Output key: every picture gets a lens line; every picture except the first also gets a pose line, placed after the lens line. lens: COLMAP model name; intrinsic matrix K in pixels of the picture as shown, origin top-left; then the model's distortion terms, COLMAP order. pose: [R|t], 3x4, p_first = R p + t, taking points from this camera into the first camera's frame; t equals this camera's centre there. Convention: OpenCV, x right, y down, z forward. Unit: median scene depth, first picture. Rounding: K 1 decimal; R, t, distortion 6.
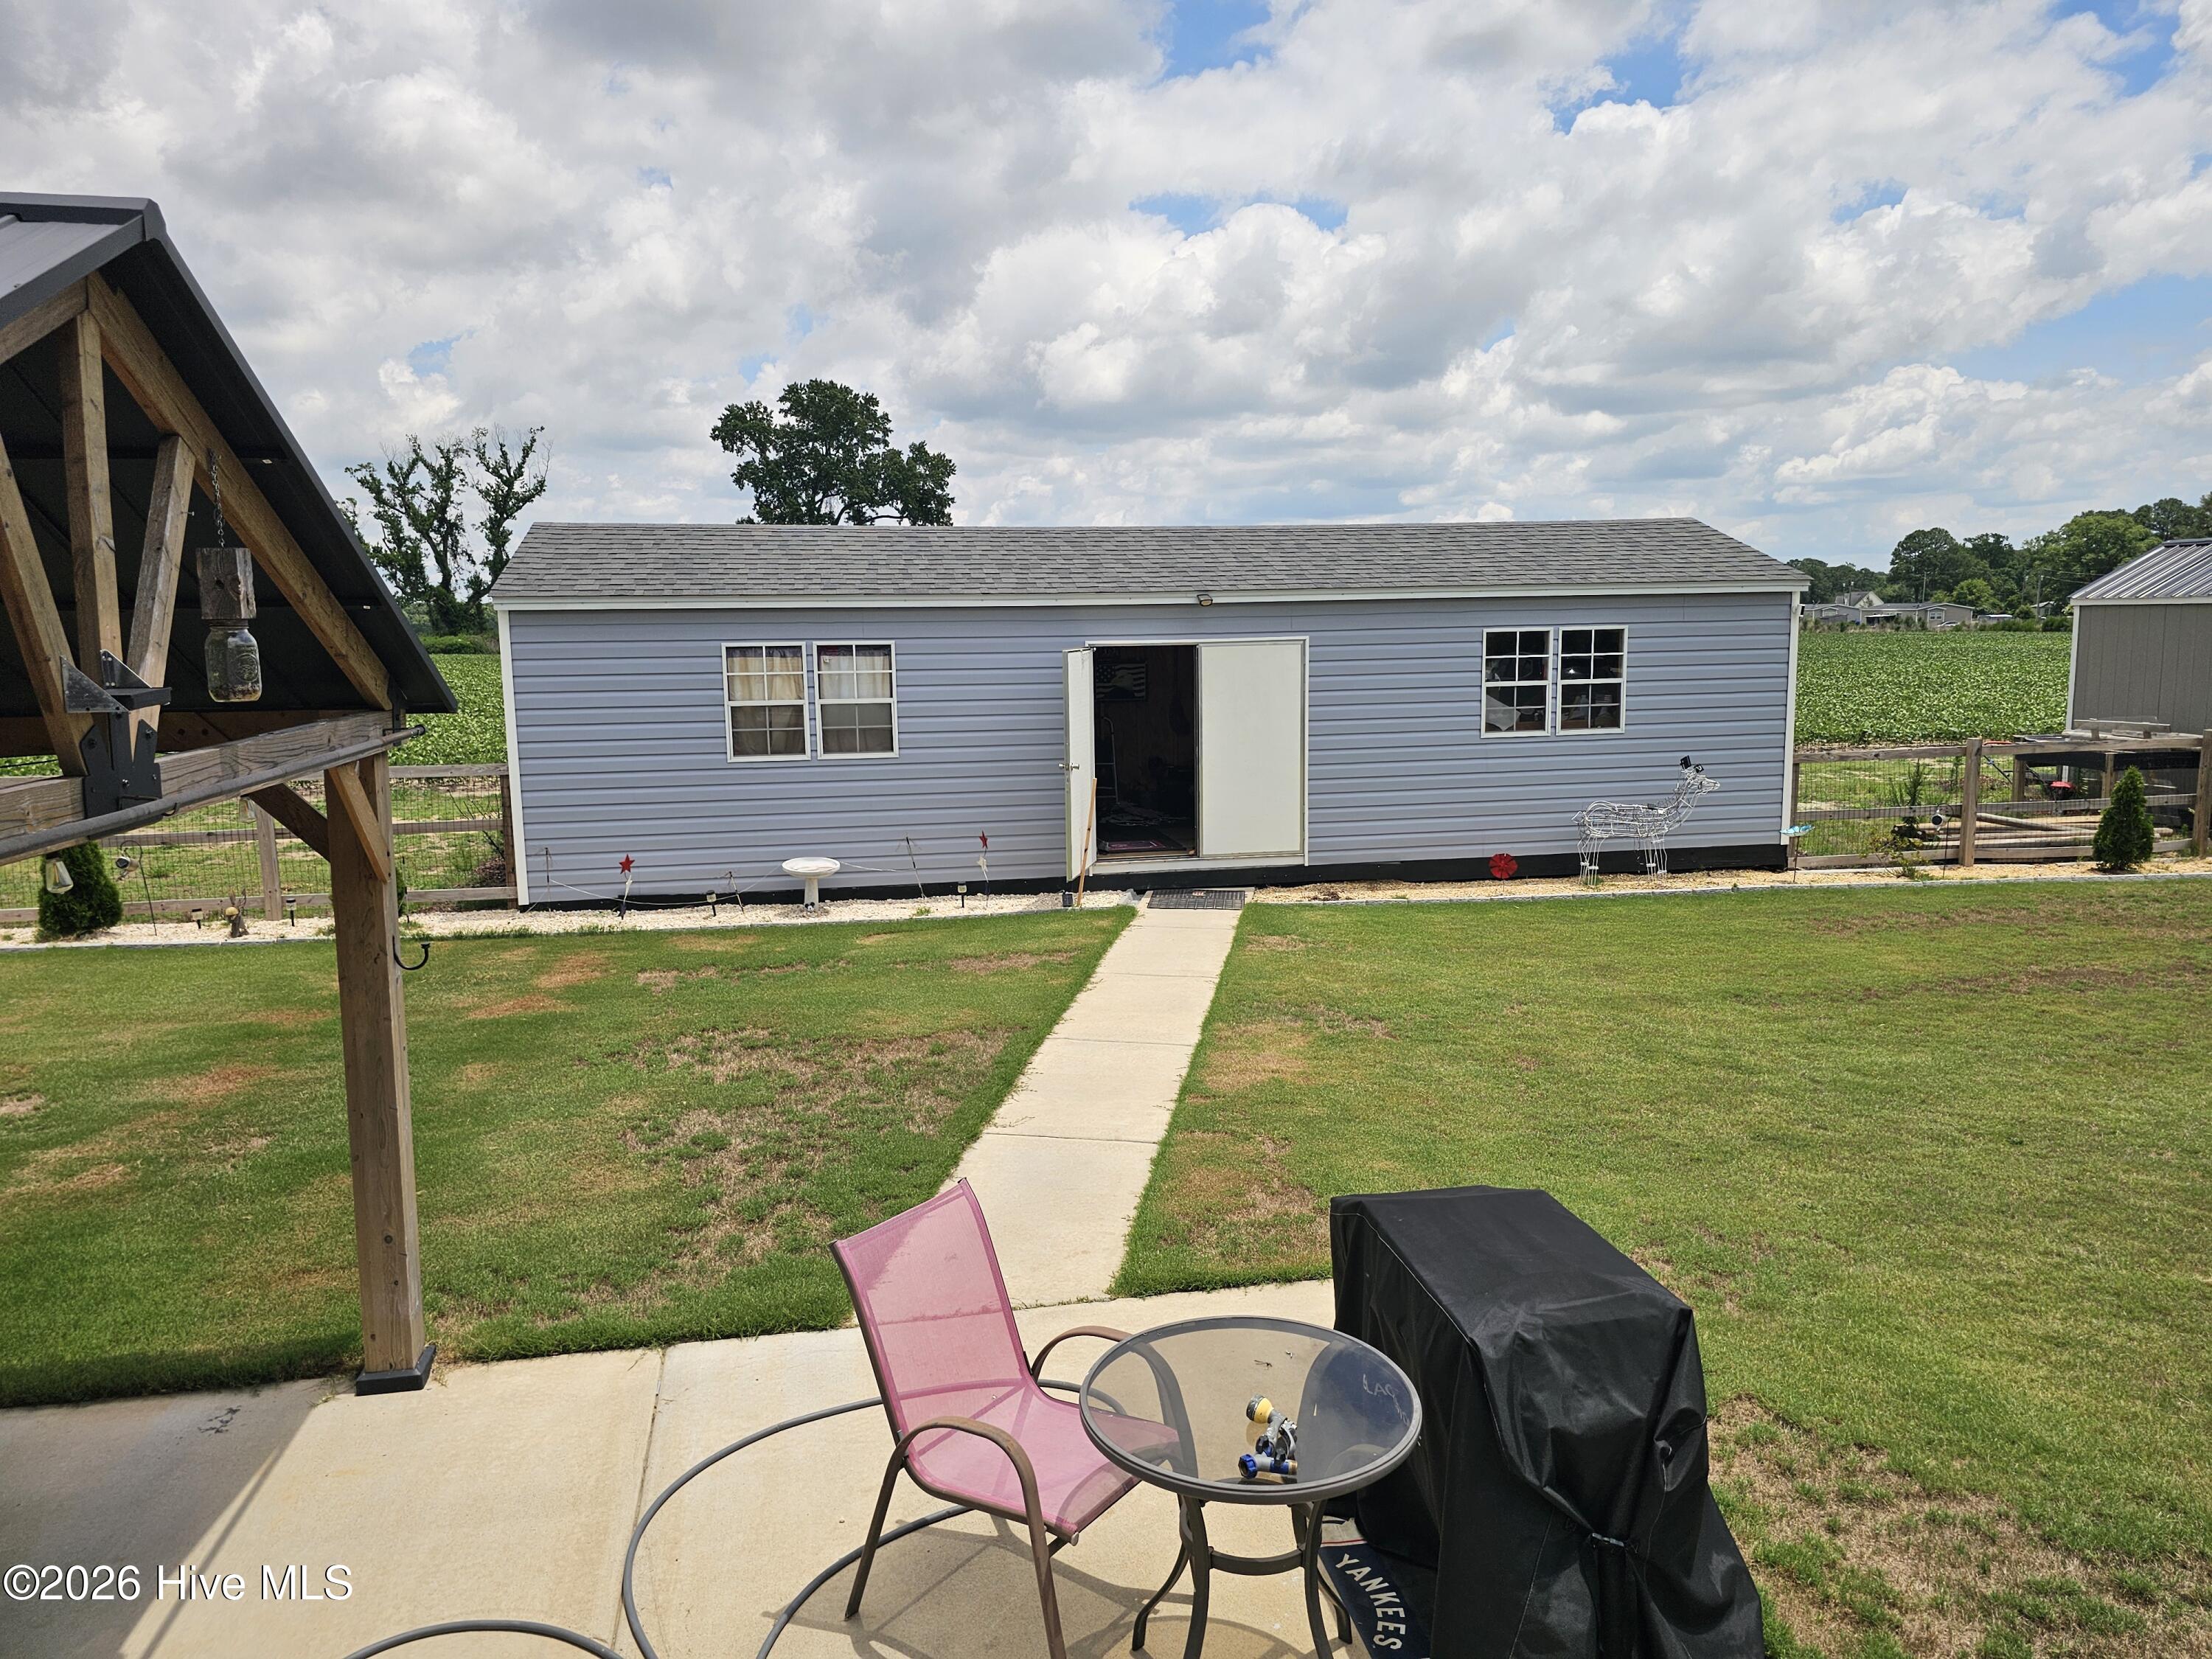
lens RADIAL K [[1482.2, 0, 1097.2], [0, 1482.2, 831.2], [0, 0, 1]] dist [0.031934, -0.033679]
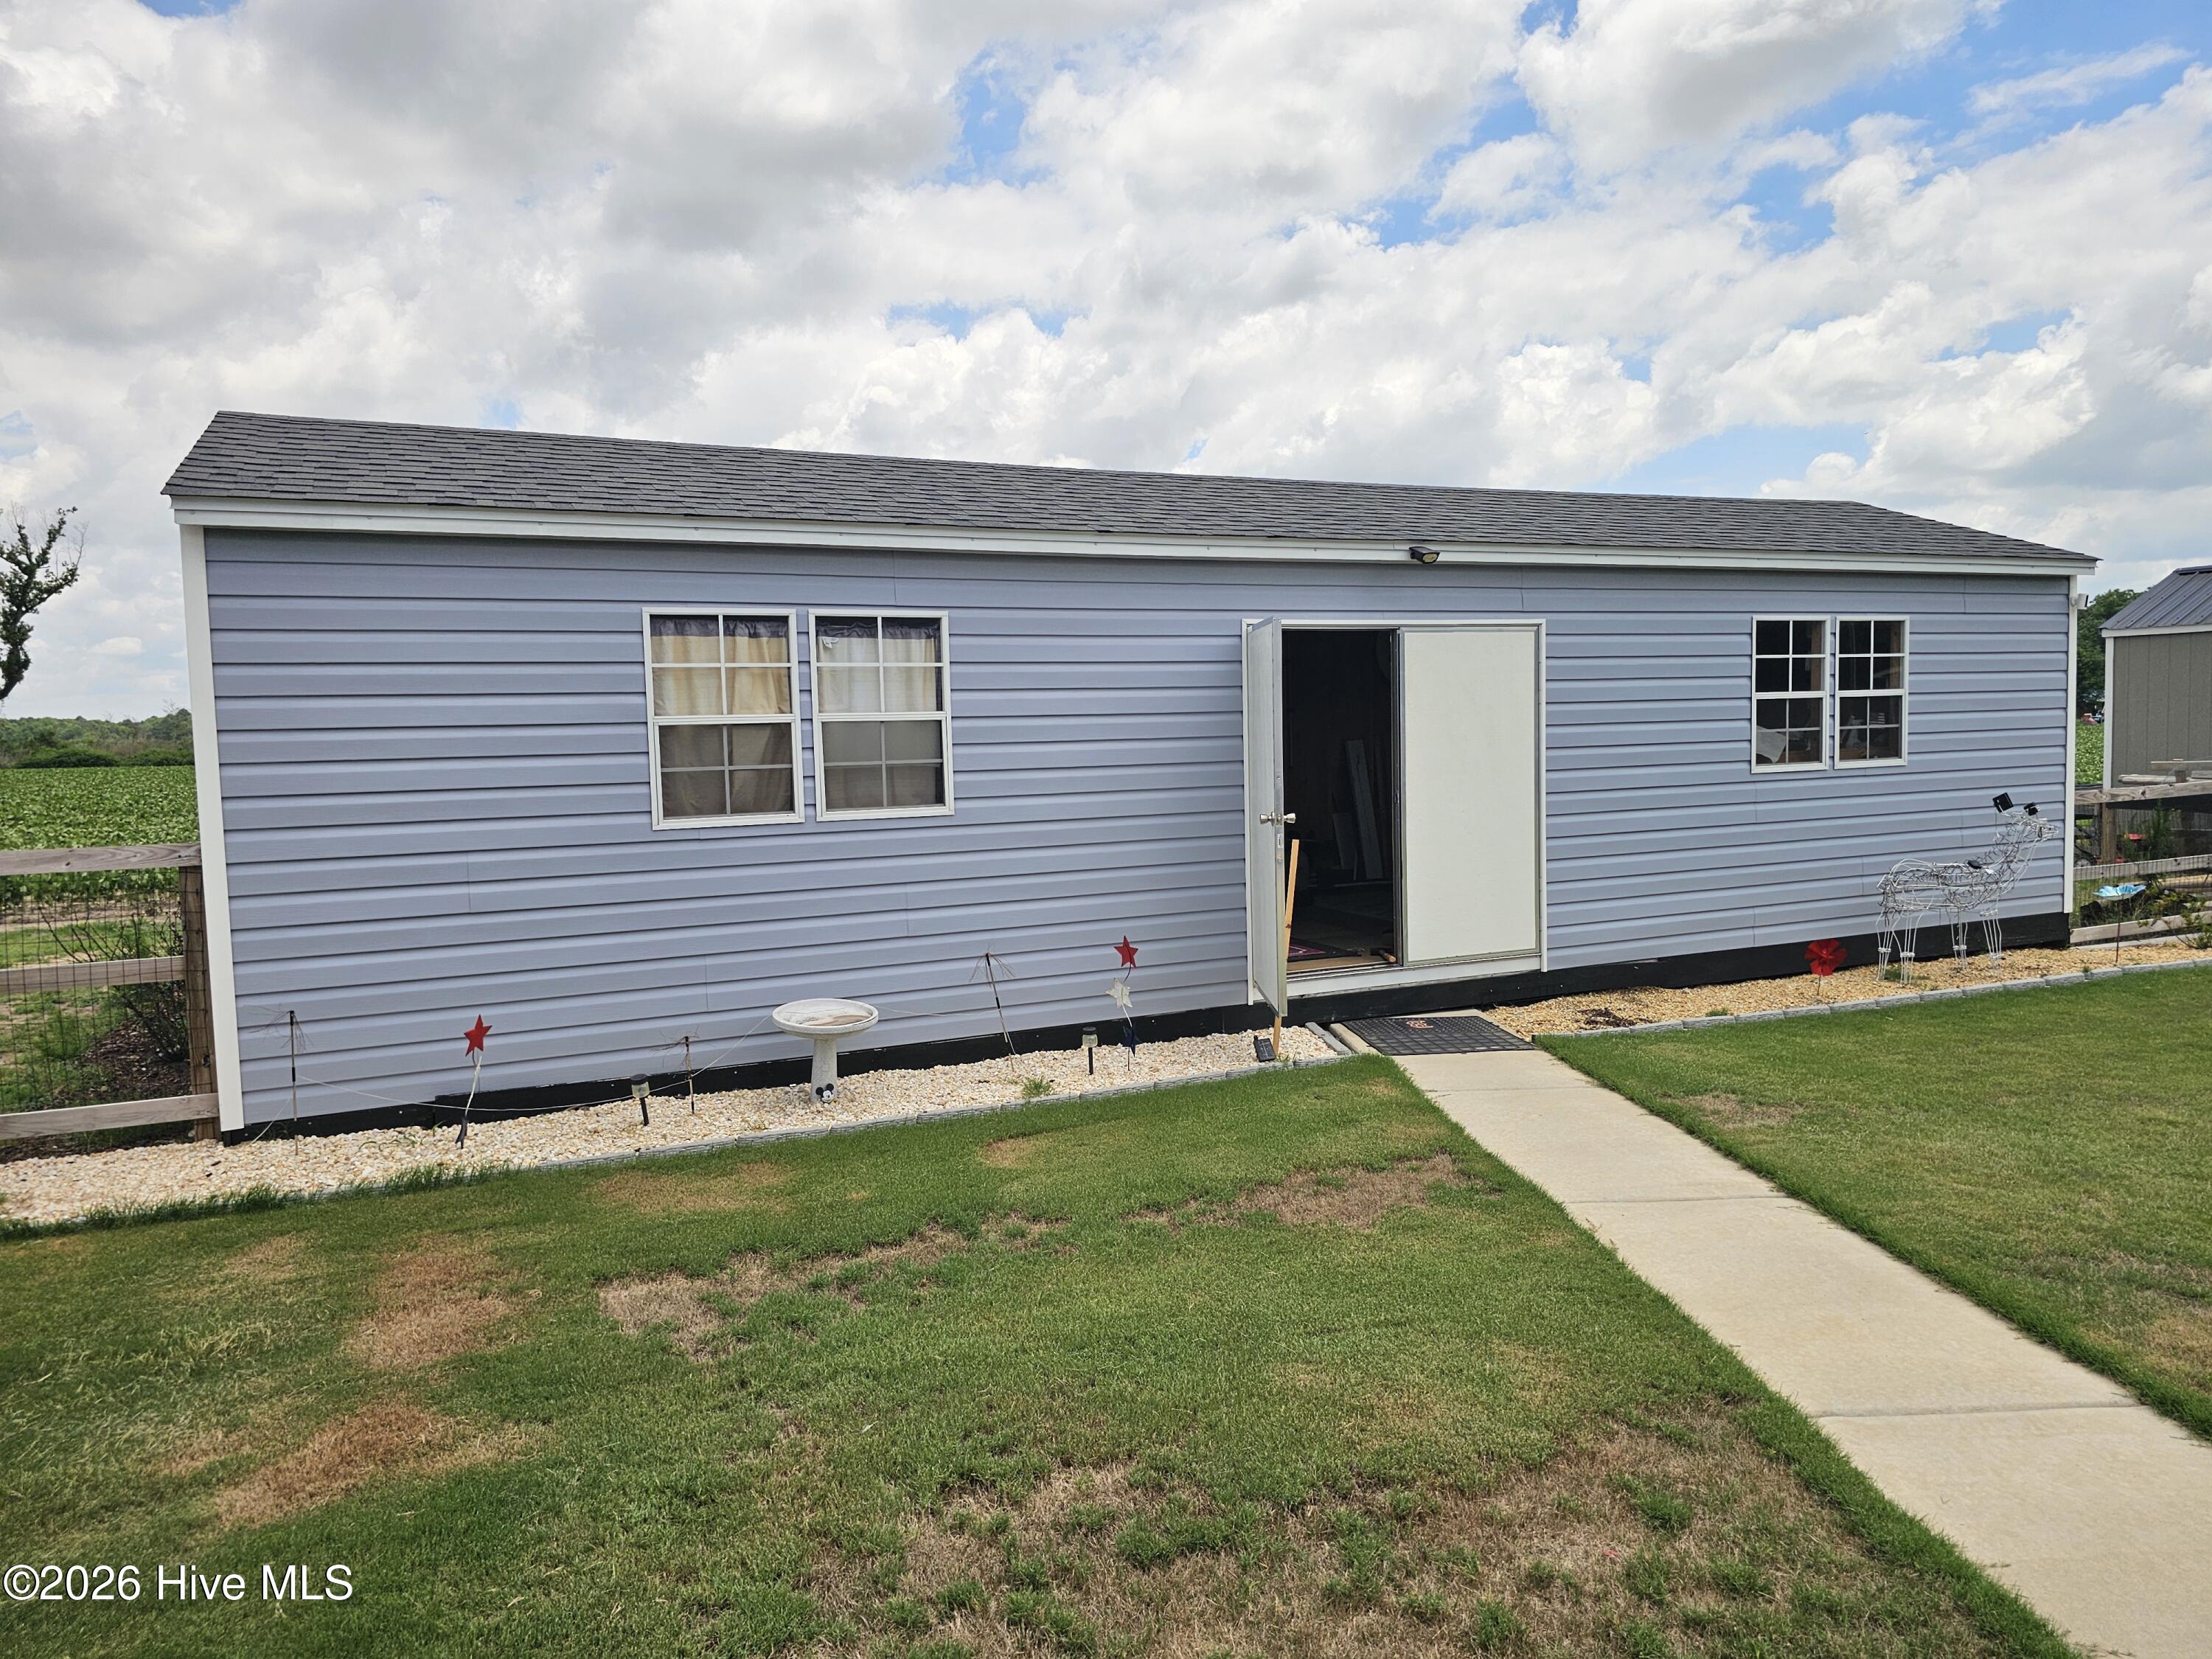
lens RADIAL K [[1482.2, 0, 1109.3], [0, 1482.2, 833.8], [0, 0, 1]] dist [0.031934, -0.033679]
pose [[0.967900, -0.025474, 0.250042, -0.221242], [0.042354, 0.997155, -0.062358, -0.004150], [-0.247742, 0.070947, 0.966225, 0.435753]]
